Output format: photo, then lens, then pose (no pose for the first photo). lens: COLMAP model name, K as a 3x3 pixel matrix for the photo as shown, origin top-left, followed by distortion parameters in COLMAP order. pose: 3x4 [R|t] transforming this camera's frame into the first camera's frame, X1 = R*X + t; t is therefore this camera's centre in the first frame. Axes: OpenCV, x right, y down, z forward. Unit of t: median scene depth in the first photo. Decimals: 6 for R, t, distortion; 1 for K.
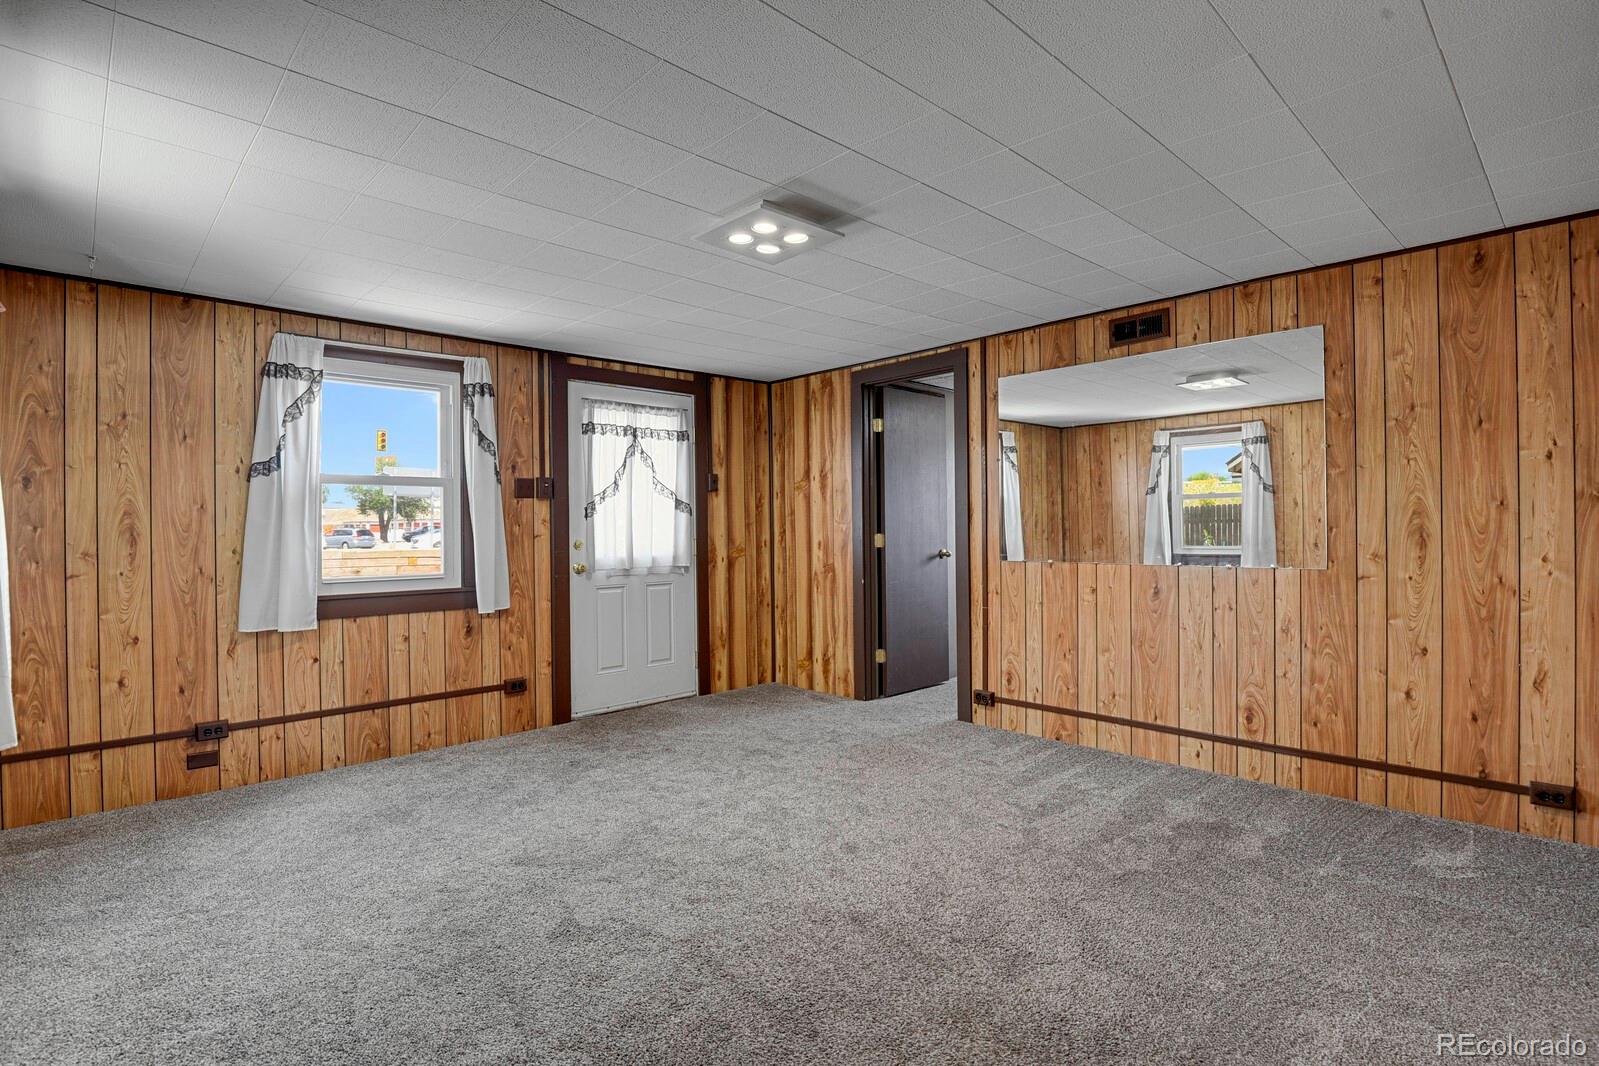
lens RADIAL K [[781.6, 0, 810.8], [0, 781.6, 526.9], [0, 0, 1]] dist [-0.023424, -0.000826]
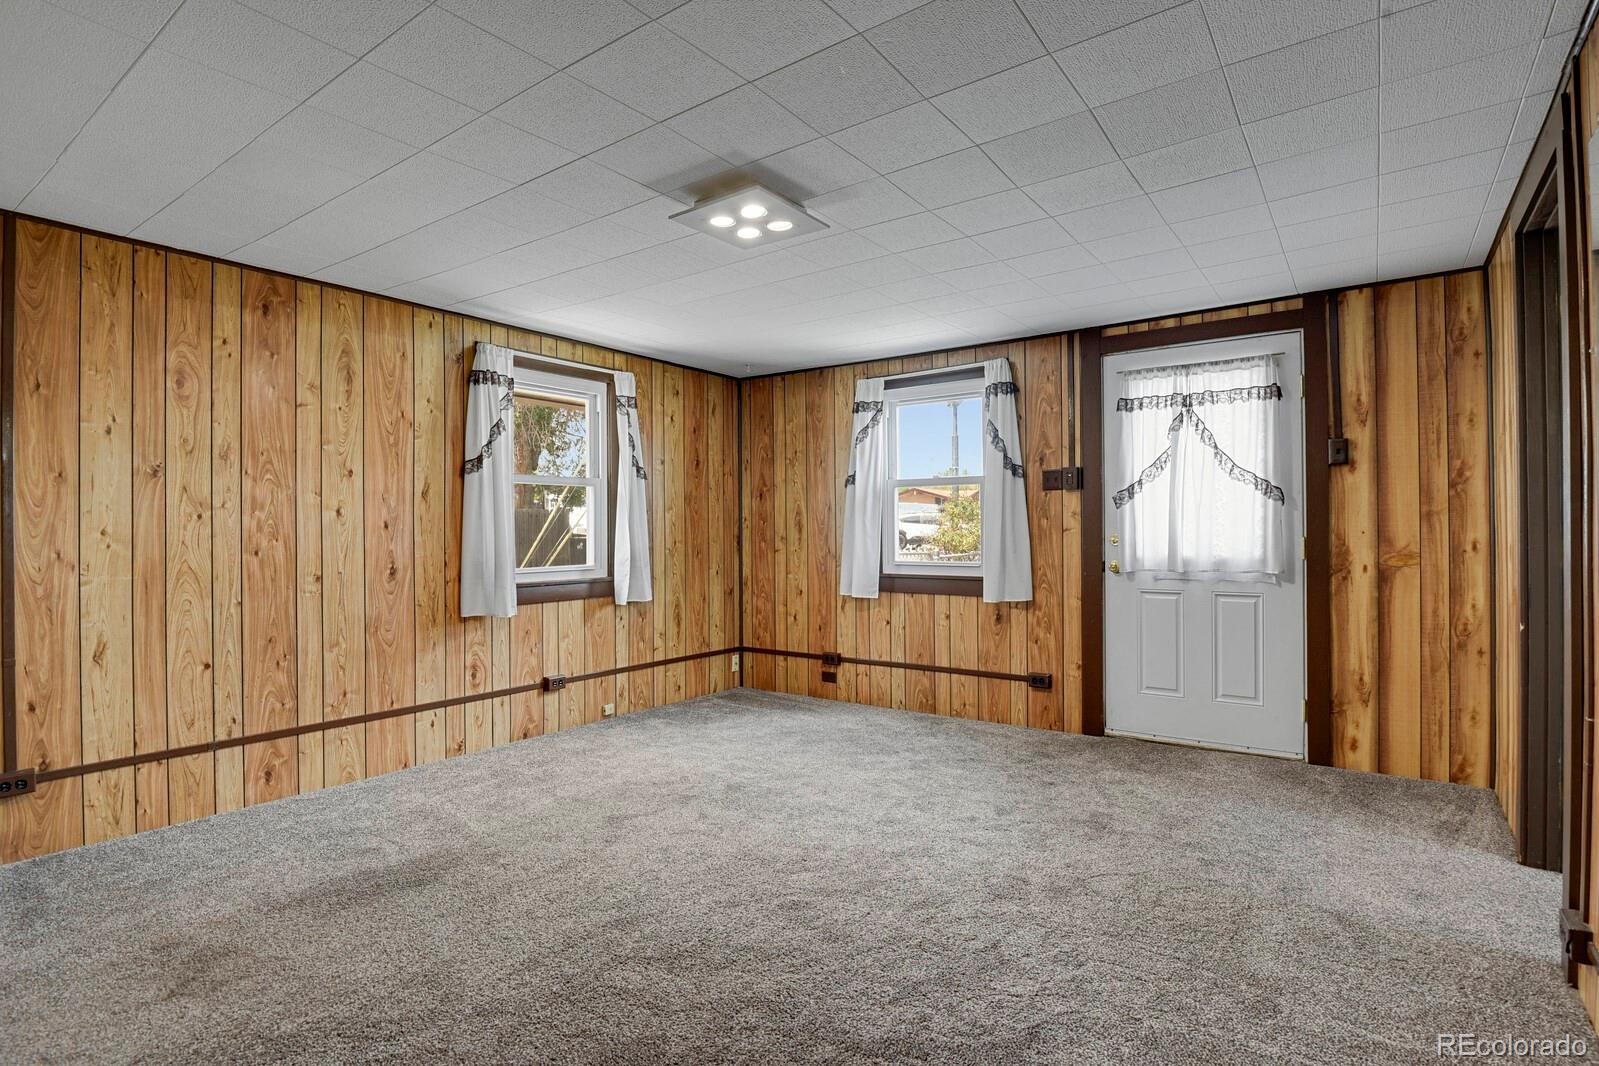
lens RADIAL K [[781.6, 0, 810.8], [0, 781.6, 526.9], [0, 0, 1]] dist [-0.023424, -0.000826]
pose [[0.180651, 0.007164, -0.983521, 0.538577], [0.006629, 0.999942, 0.008501, -0.001668], [0.983525, -0.008056, 0.180593, 0.535809]]
